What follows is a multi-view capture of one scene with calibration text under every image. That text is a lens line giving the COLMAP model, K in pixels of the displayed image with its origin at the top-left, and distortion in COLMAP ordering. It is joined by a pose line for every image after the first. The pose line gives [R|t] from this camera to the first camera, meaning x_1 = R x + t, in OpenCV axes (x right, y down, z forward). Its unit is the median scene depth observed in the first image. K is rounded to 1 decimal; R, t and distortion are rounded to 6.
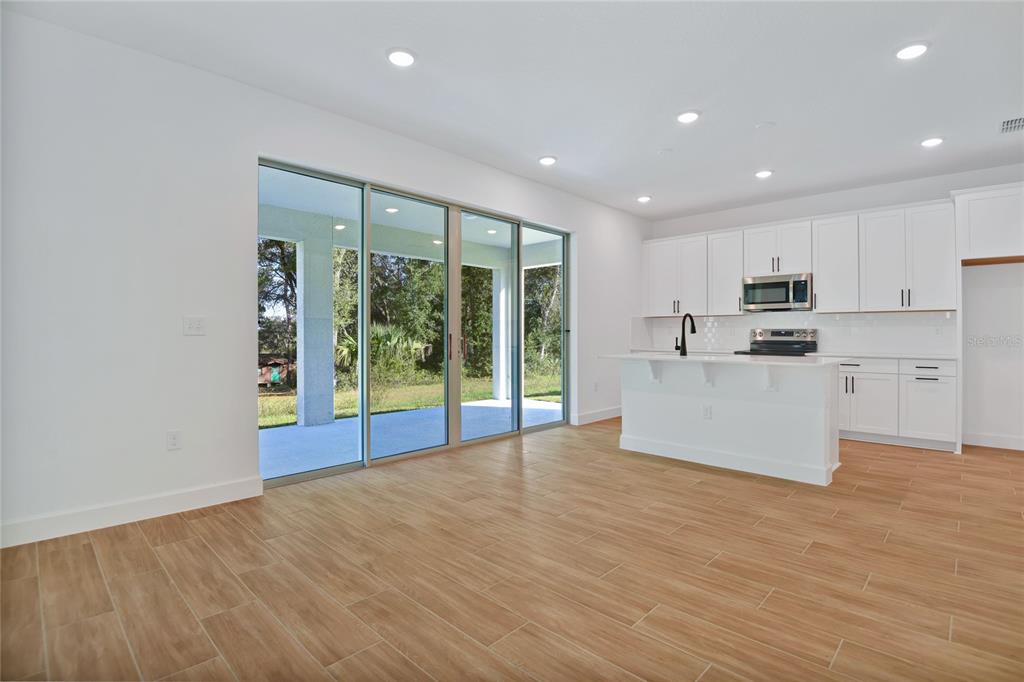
lens RADIAL K [[492.9, 0, 510.8], [0, 492.9, 340.1], [0, 0, 1]] dist [-0.029517, 0.000617]
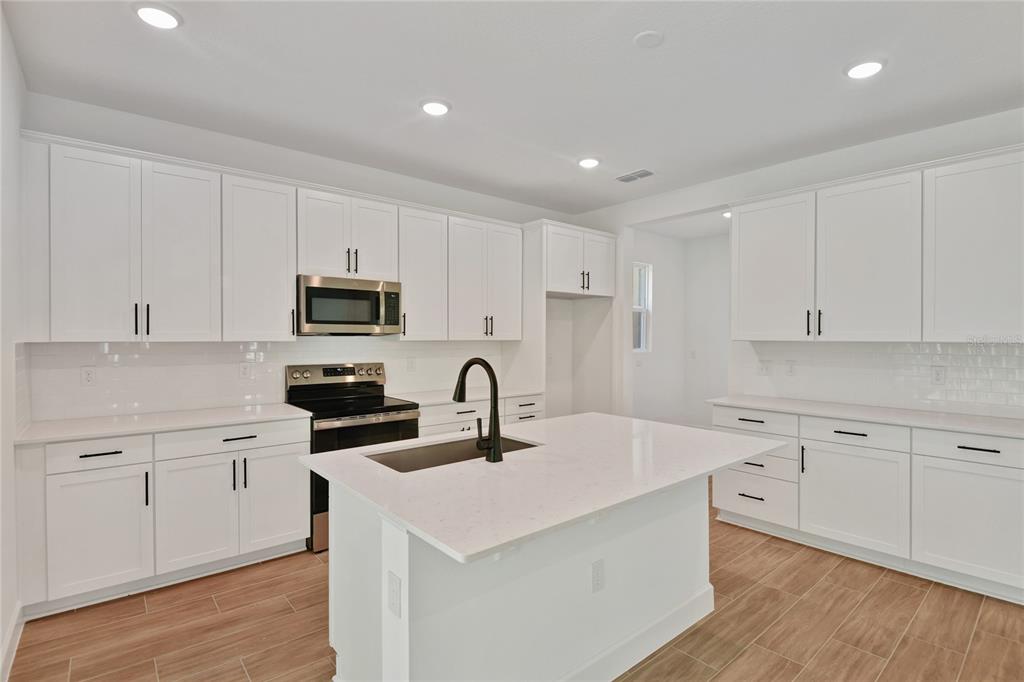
lens RADIAL K [[492.9, 0, 514.8], [0, 492.9, 337.5], [0, 0, 1]] dist [-0.029517, 0.000617]
pose [[0.102643, -0.000405, 0.994718, -0.050843], [0.005477, 0.999985, -0.000158, -0.058422], [-0.994703, 0.005464, 0.102644, 0.749409]]
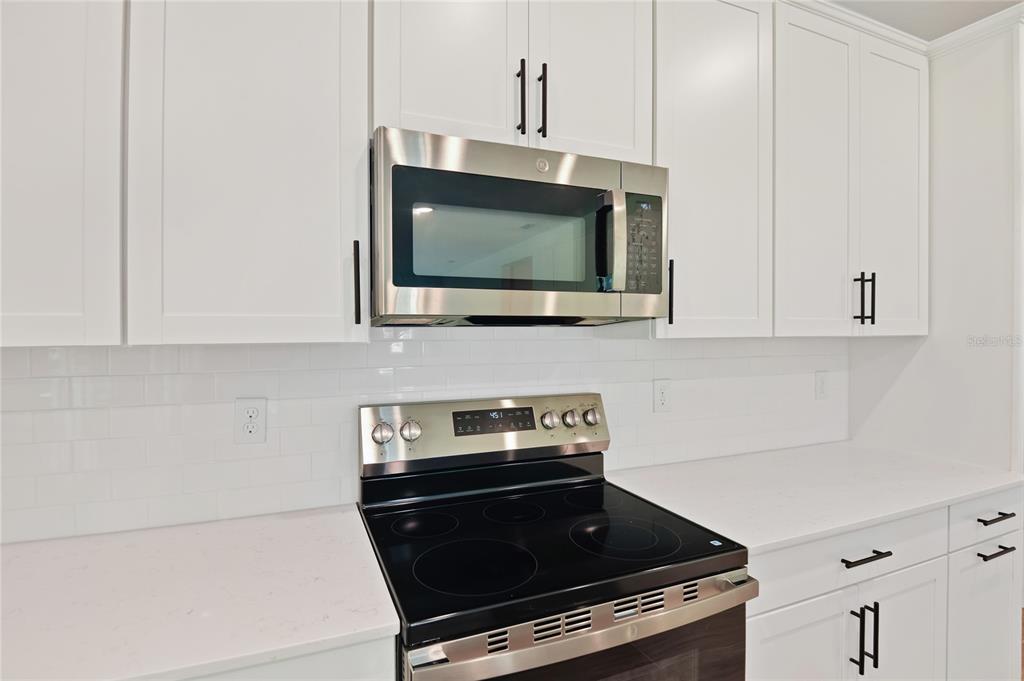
lens RADIAL K [[522.4, 0, 513.7], [0, 522.4, 334.2], [0, 0, 1]] dist [-0.035943, -0.001763]
pose [[0.384208, -0.014810, 0.923128, 0.344717], [0.005448, 0.999890, 0.013774, -0.060772], [-0.923231, -0.000263, 0.384246, 0.942617]]
